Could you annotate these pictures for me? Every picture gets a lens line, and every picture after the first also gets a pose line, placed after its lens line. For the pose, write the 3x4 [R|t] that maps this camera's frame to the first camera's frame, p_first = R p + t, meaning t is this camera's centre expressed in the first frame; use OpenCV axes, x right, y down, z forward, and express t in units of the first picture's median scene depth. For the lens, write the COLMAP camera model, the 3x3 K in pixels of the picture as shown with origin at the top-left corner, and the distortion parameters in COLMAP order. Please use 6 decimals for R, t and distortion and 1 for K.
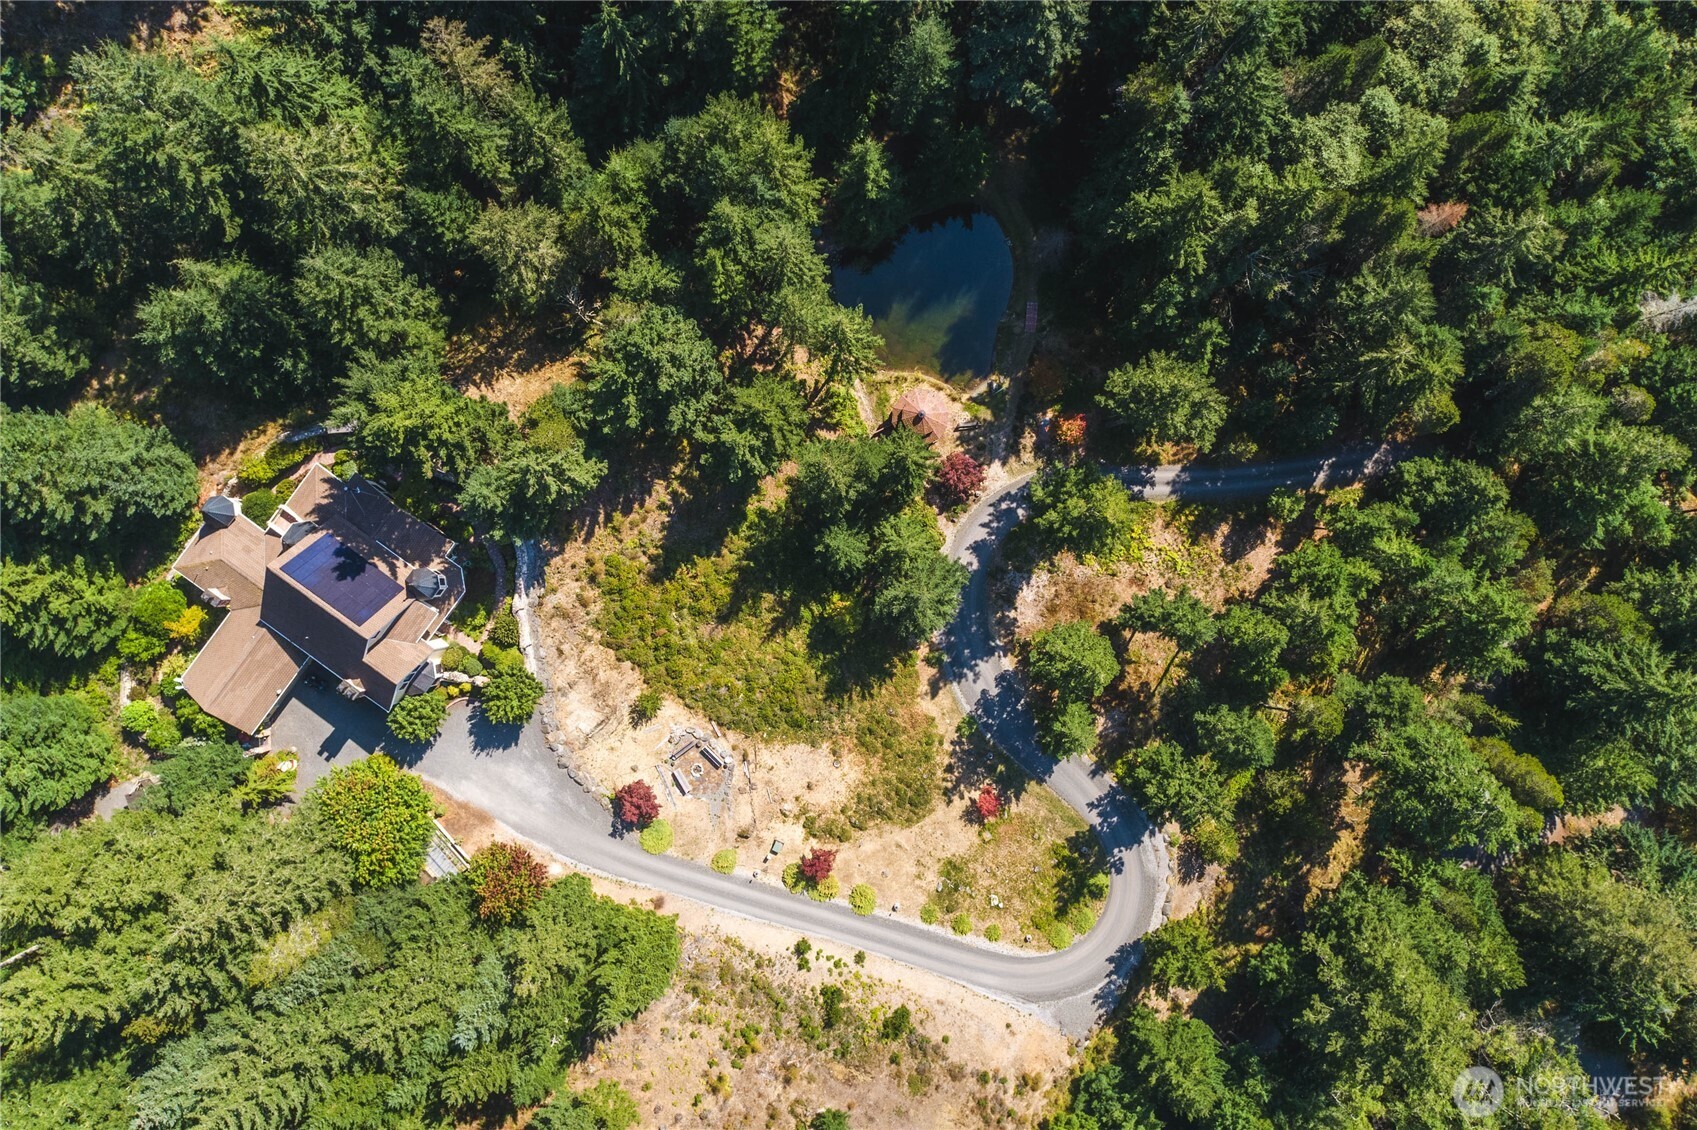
lens RADIAL K [[1158.6, 0, 858.4], [0, 1158.6, 568.7], [0, 0, 1]] dist [-0.013933, 0.001624]
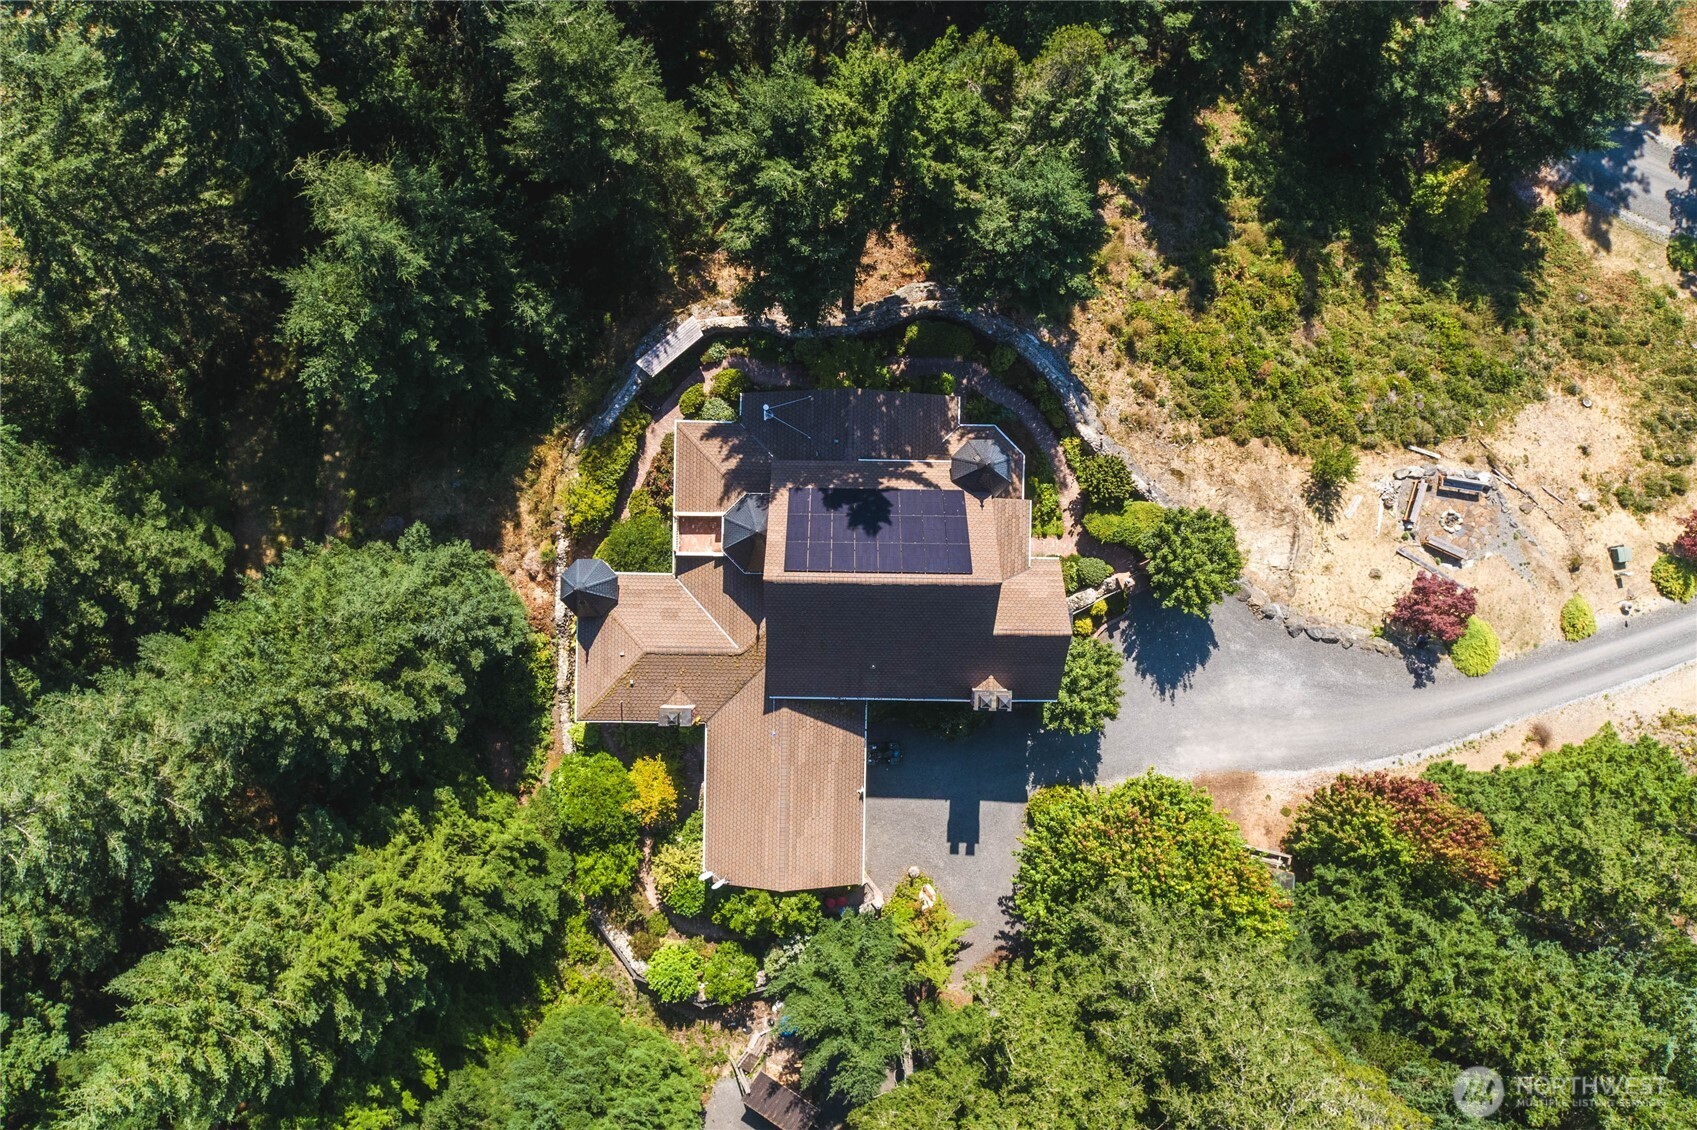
lens RADIAL K [[1158.6, 0, 838.1], [0, 1158.6, 567.7], [0, 0, 1]] dist [-0.013933, 0.001624]
pose [[0.816126, -0.577728, -0.012971, -0.424274], [0.577802, 0.816173, 0.002542, 0.010310], [0.009118, -0.009569, 0.999913, 0.424244]]
